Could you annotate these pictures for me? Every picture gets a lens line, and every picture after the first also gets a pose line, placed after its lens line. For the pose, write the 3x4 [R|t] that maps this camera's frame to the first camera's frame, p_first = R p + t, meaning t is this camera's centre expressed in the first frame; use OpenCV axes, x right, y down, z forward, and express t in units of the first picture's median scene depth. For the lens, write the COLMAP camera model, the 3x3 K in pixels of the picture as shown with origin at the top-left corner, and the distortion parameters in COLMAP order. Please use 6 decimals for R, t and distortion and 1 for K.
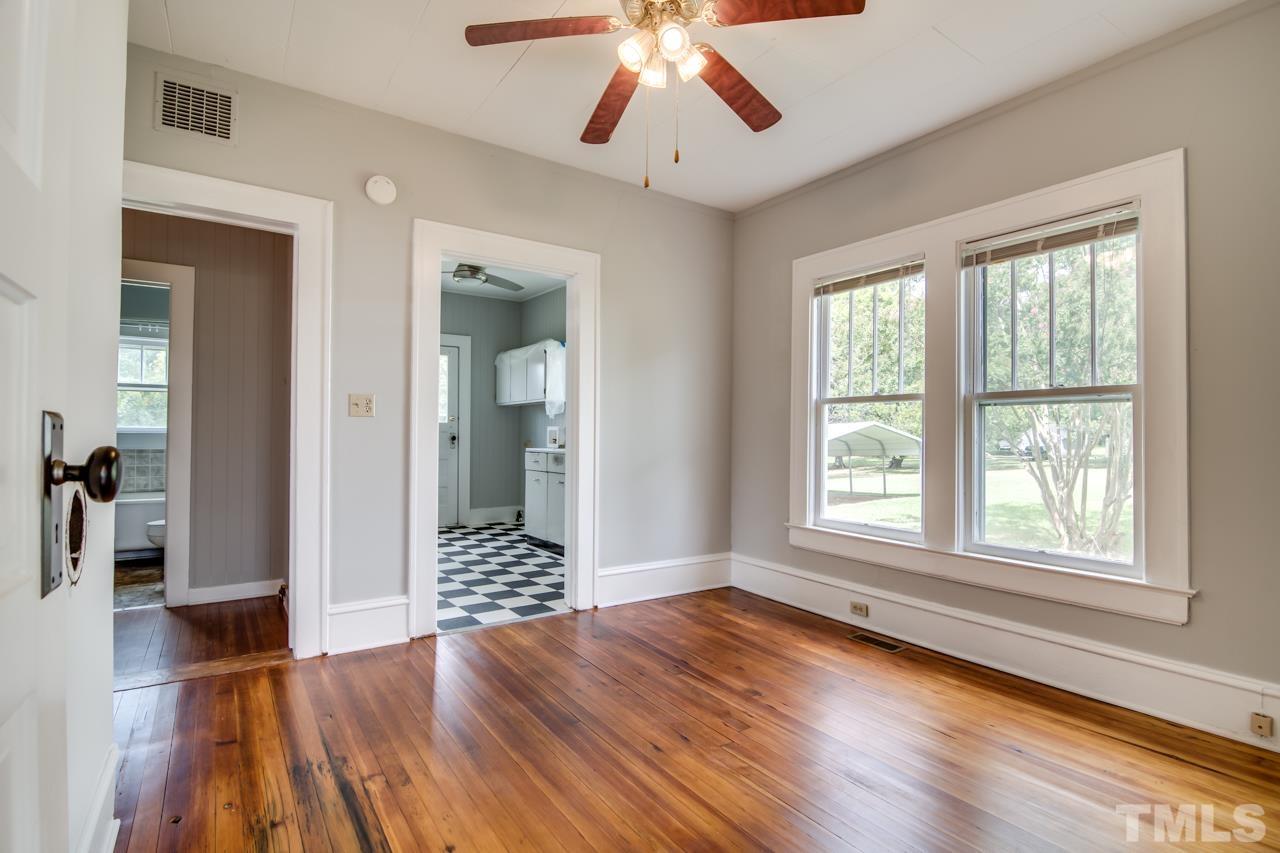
lens RADIAL K [[626.2, 0, 646.9], [0, 626.2, 426.7], [0, 0, 1]] dist [-0.001778, -0.010261]
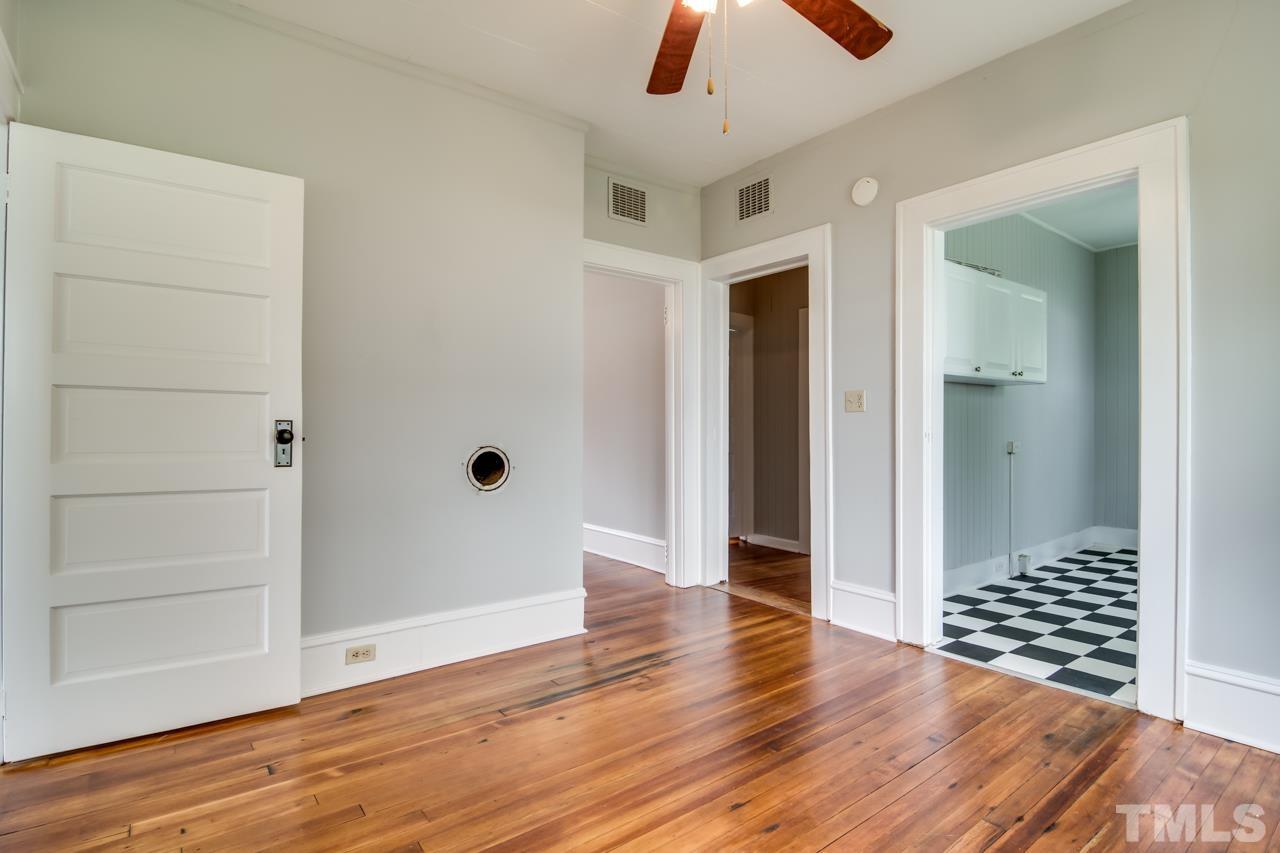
lens RADIAL K [[620.0, 0, 622.5], [0, 620.0, 429.6], [0, 0, 1]] dist [-0.000286, -0.008333]
pose [[0.023374, -0.002939, -0.999722, 0.681405], [0.009608, 0.999950, -0.002715, 0.015179], [0.999681, -0.009542, 0.023401, 0.685741]]
